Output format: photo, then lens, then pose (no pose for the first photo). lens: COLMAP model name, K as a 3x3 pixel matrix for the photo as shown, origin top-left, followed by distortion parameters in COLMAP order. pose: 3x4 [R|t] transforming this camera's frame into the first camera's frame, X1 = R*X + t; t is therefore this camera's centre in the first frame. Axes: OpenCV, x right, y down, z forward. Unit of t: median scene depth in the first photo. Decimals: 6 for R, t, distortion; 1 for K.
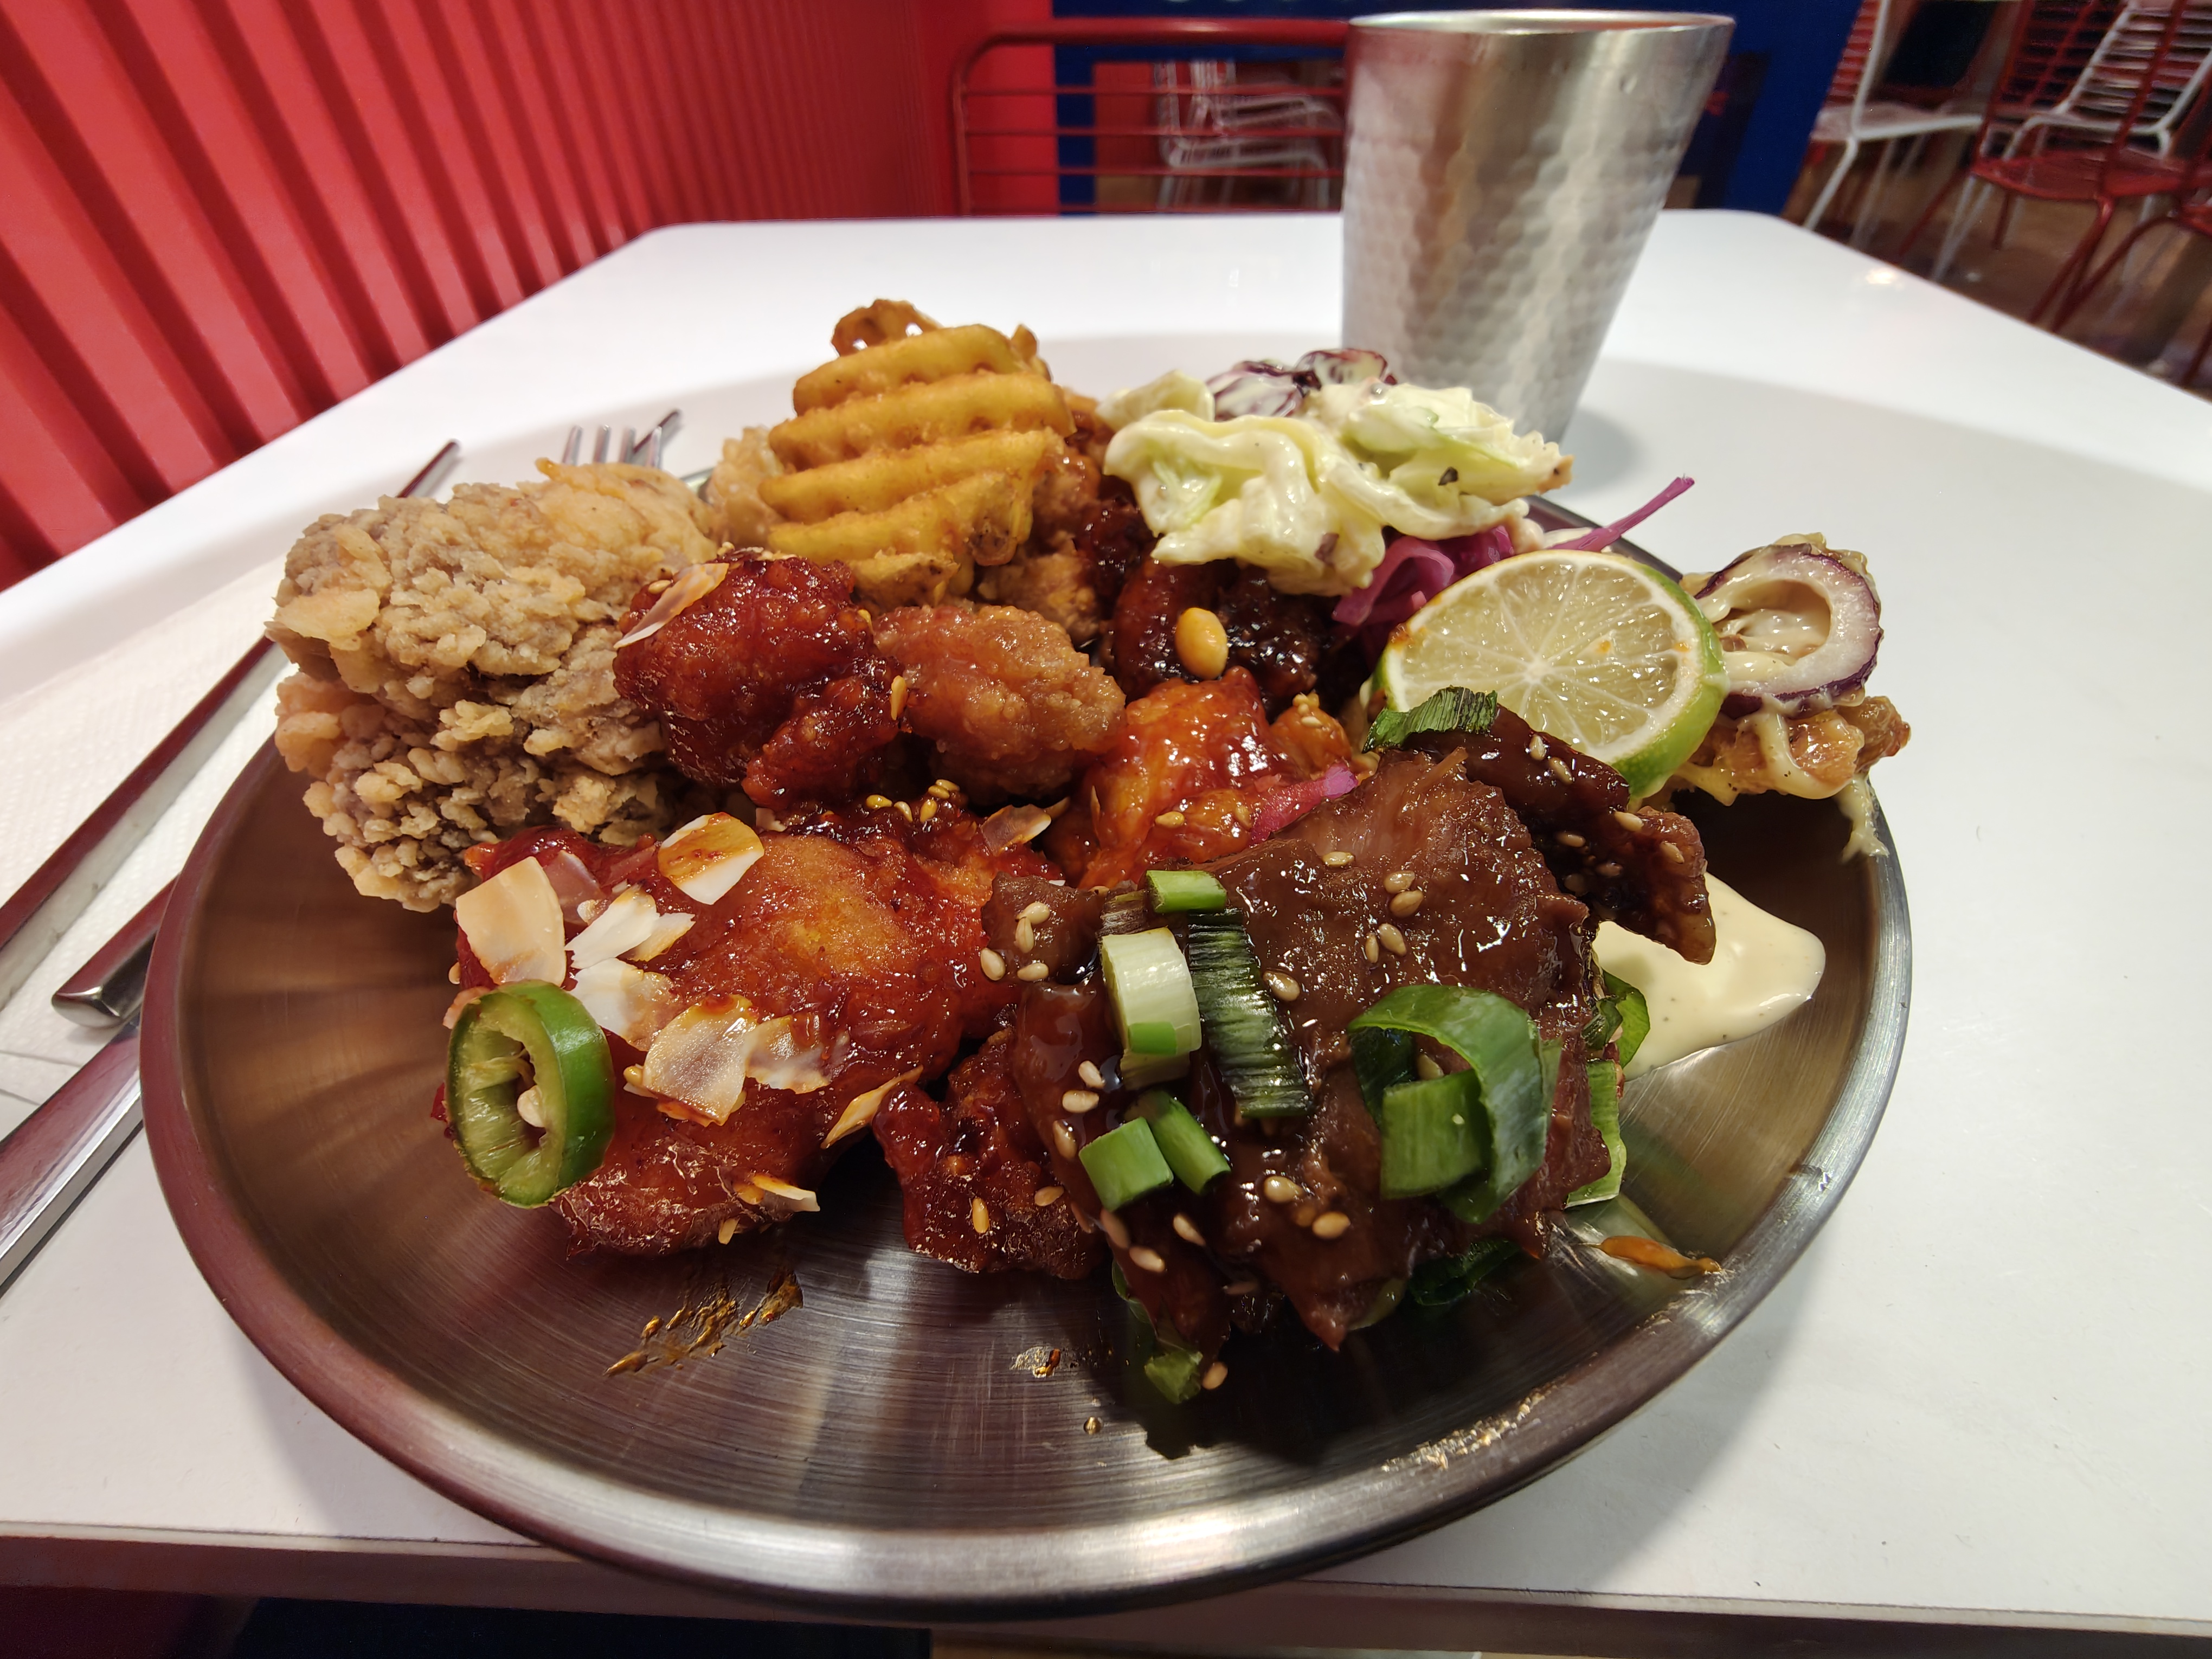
lens RADIAL K [[904.5, 0, 1107.7], [0, 904.5, 841.0], [0, 0, 1]] dist [-0.000174, 0.000494]
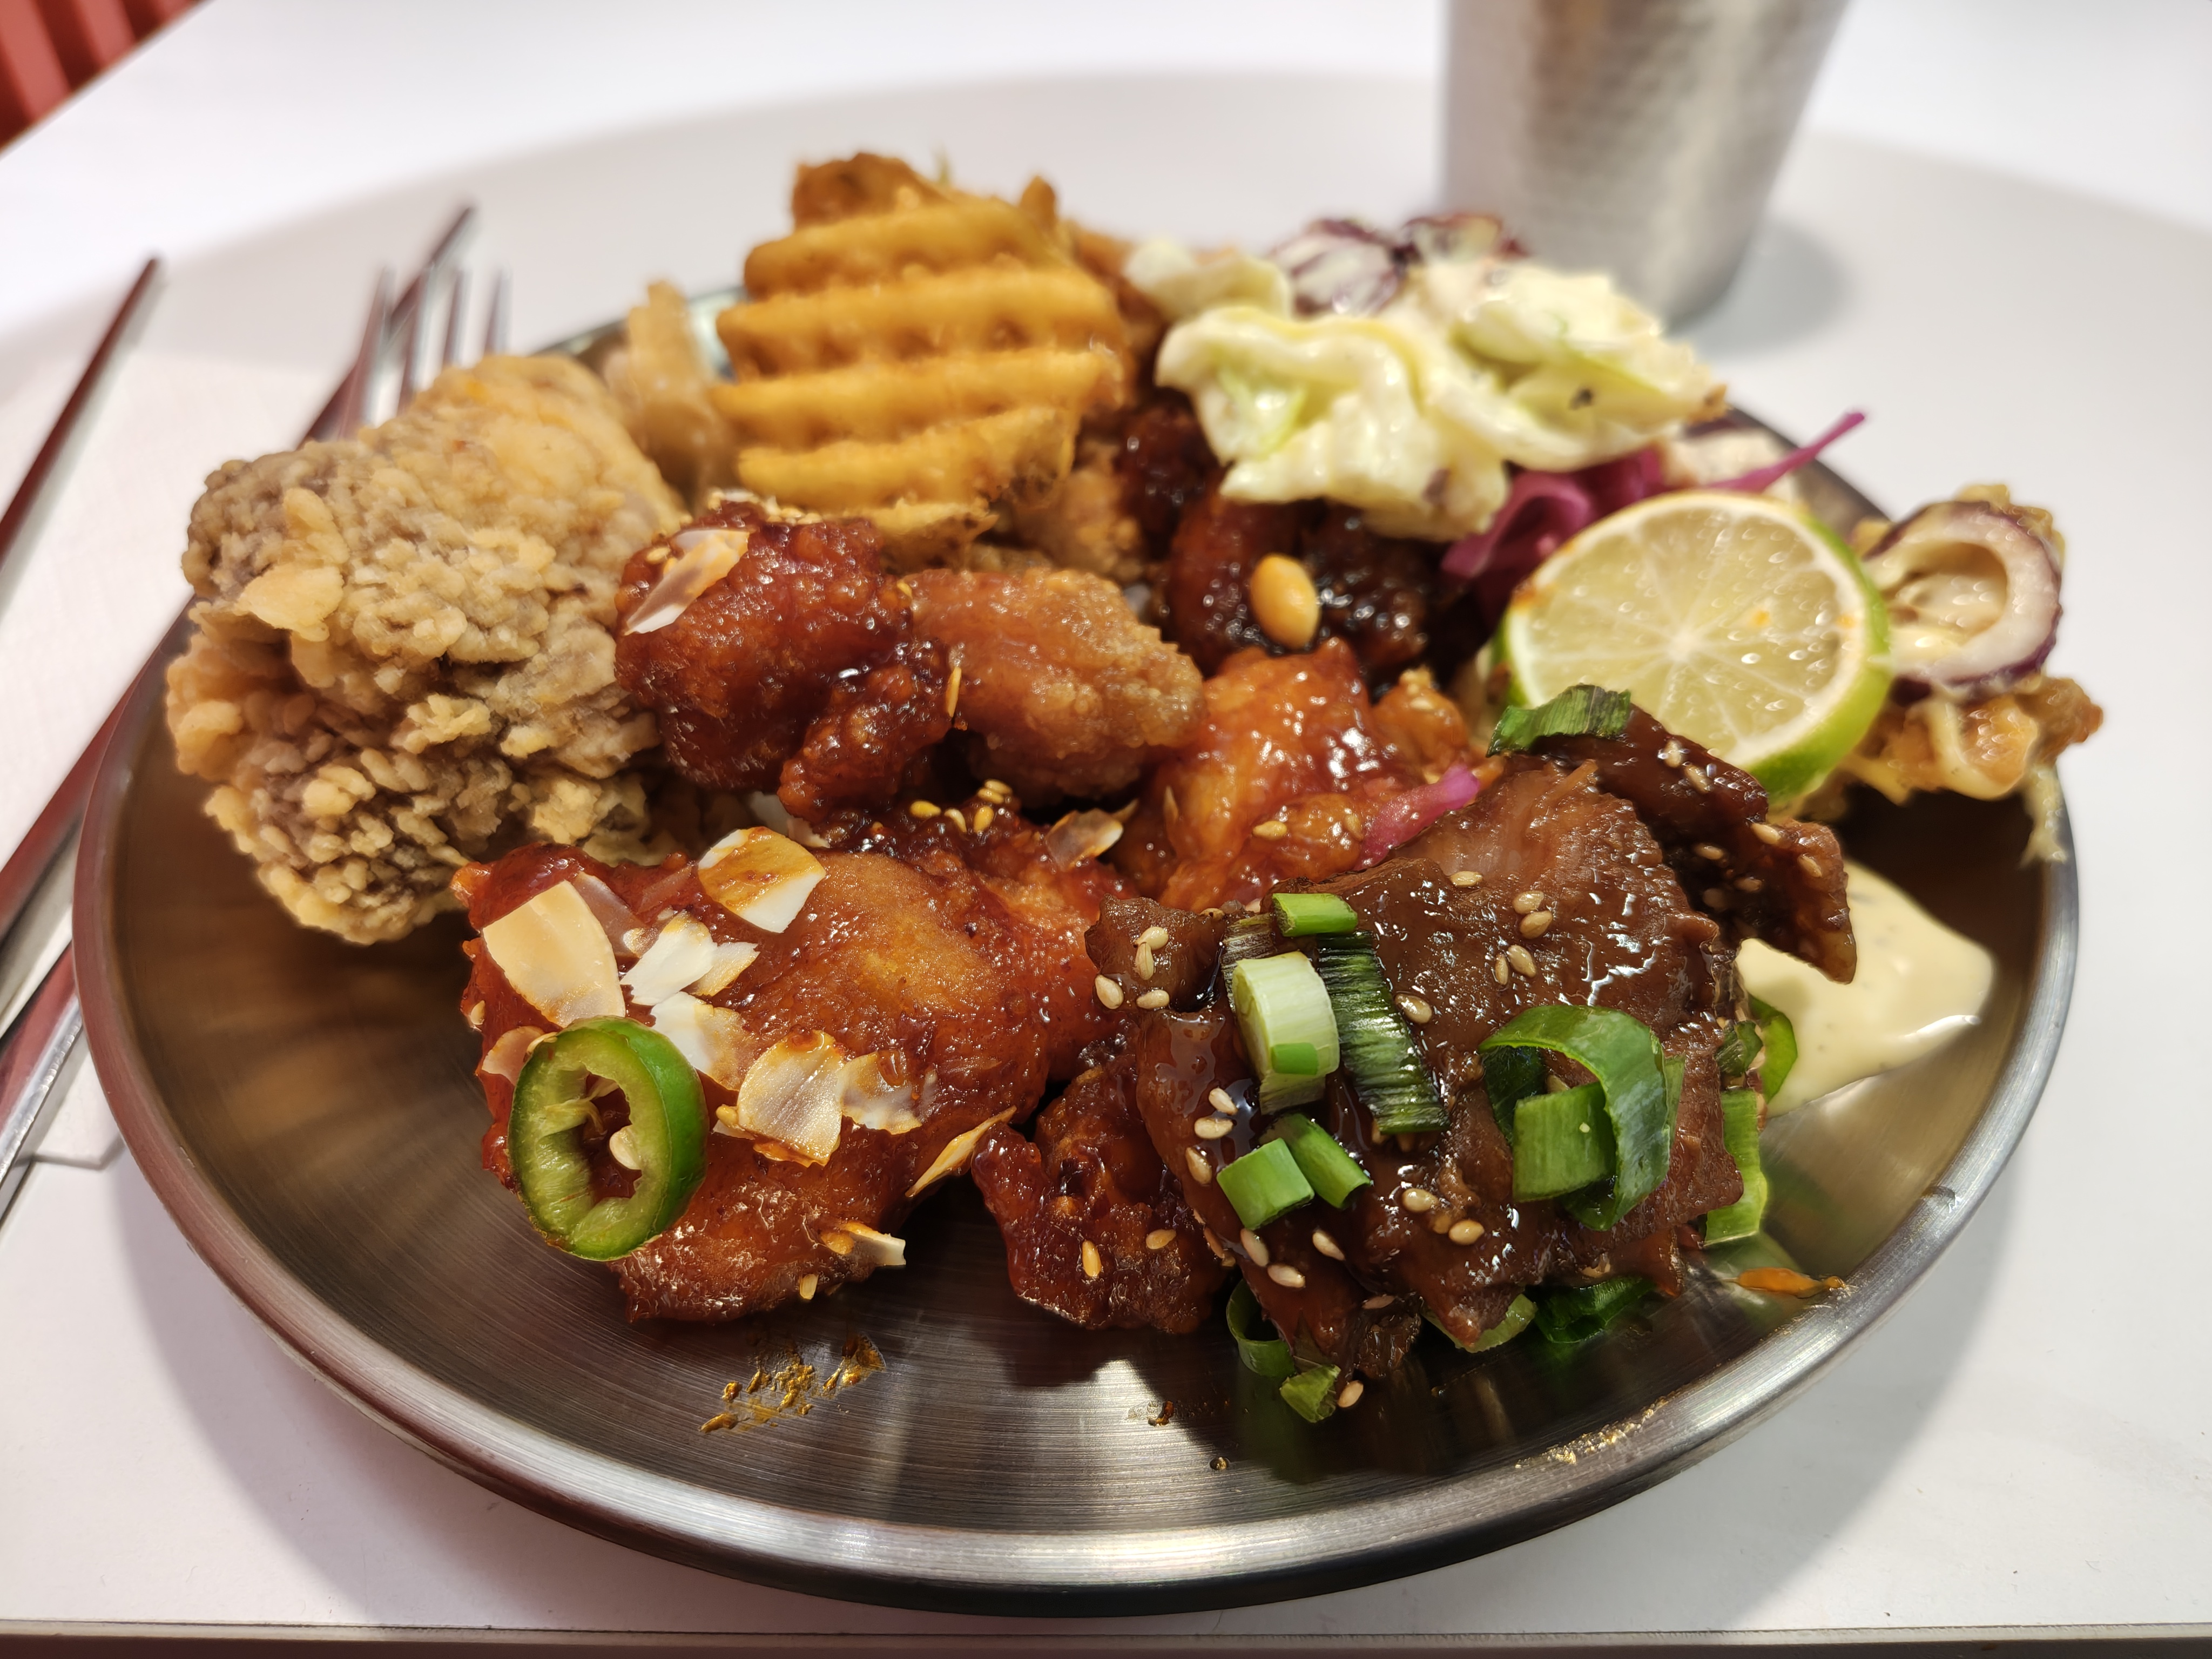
lens RADIAL K [[1541.7, 0, 1101.9], [0, 1541.7, 826.4], [0, 0, 1]] dist [-0.018126, -0.014383]
pose [[0.998931, -0.008128, 0.045512, -0.156132], [0.007688, 0.999922, 0.009827, -0.041324], [-0.045589, -0.009466, 0.998915, -0.468523]]
